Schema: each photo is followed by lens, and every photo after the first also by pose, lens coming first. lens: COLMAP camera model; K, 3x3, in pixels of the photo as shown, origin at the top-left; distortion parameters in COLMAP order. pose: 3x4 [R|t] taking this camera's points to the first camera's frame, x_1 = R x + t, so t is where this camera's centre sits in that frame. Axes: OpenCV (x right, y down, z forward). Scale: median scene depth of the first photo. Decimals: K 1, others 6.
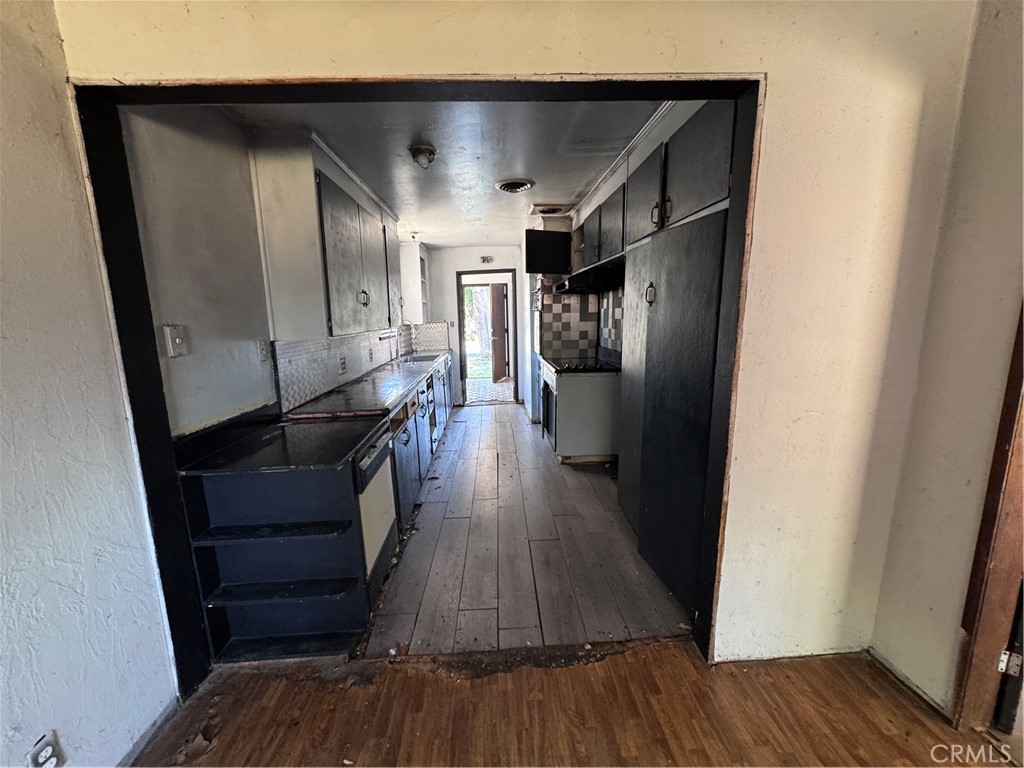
lens RADIAL K [[407.9, 0, 513.4], [0, 407.9, 384.9], [0, 0, 1]] dist [-0.001420, -0.000048]
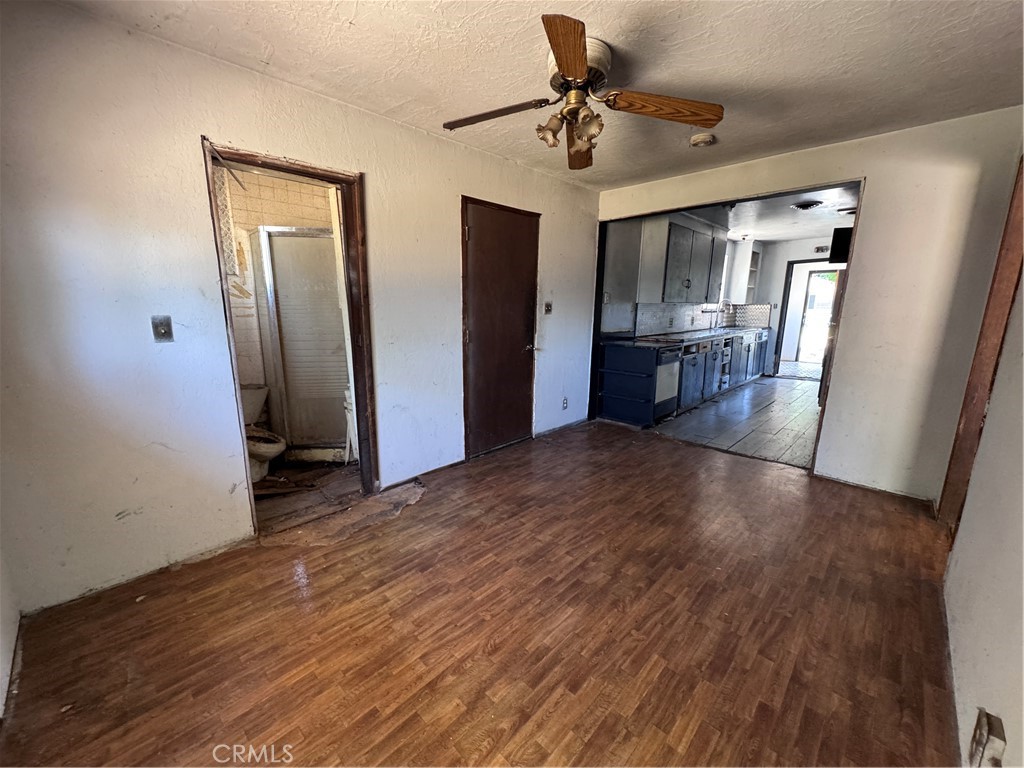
lens RADIAL K [[407.9, 0, 510.2], [0, 407.9, 385.4], [0, 0, 1]] dist [-0.001420, -0.000048]
pose [[0.673583, 0.176245, -0.717791, 0.452143], [-0.153556, 0.983333, 0.097347, 0.164346], [0.722984, 0.044650, 0.689420, -0.741506]]
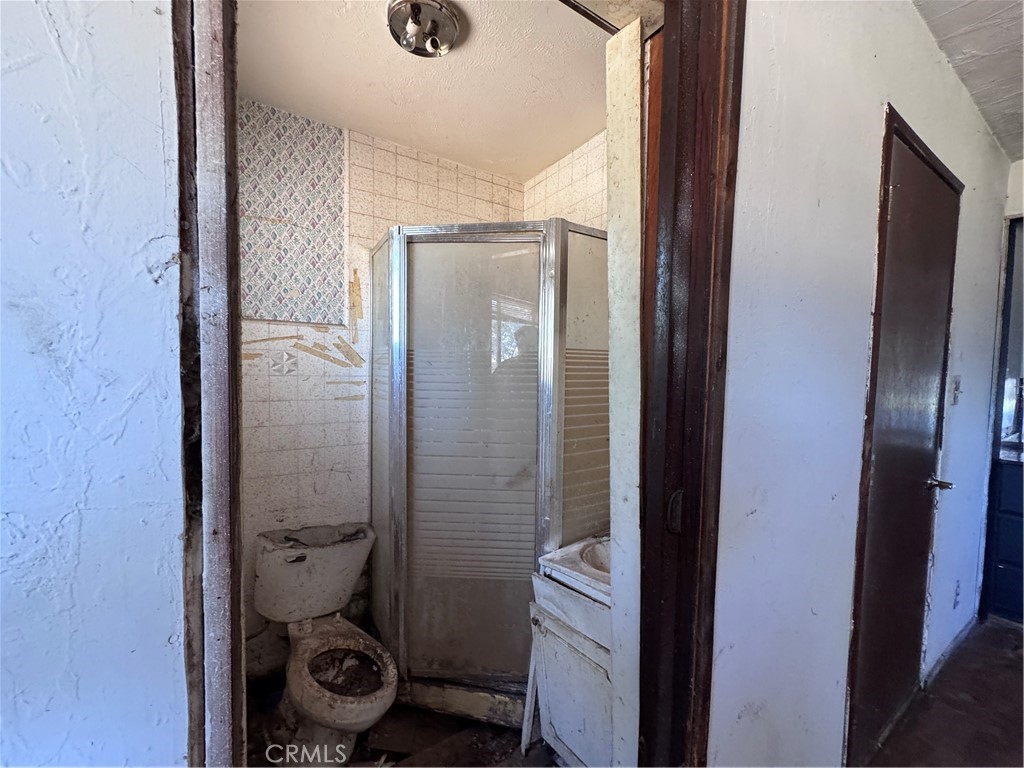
lens RADIAL K [[407.9, 0, 512.5], [0, 407.9, 386.1], [0, 0, 1]] dist [-0.001420, -0.000048]
pose [[0.500393, 0.067106, -0.863194, -0.230674], [-0.179932, 0.983284, -0.027864, 0.152795], [0.846895, 0.169259, 0.504103, -0.608434]]
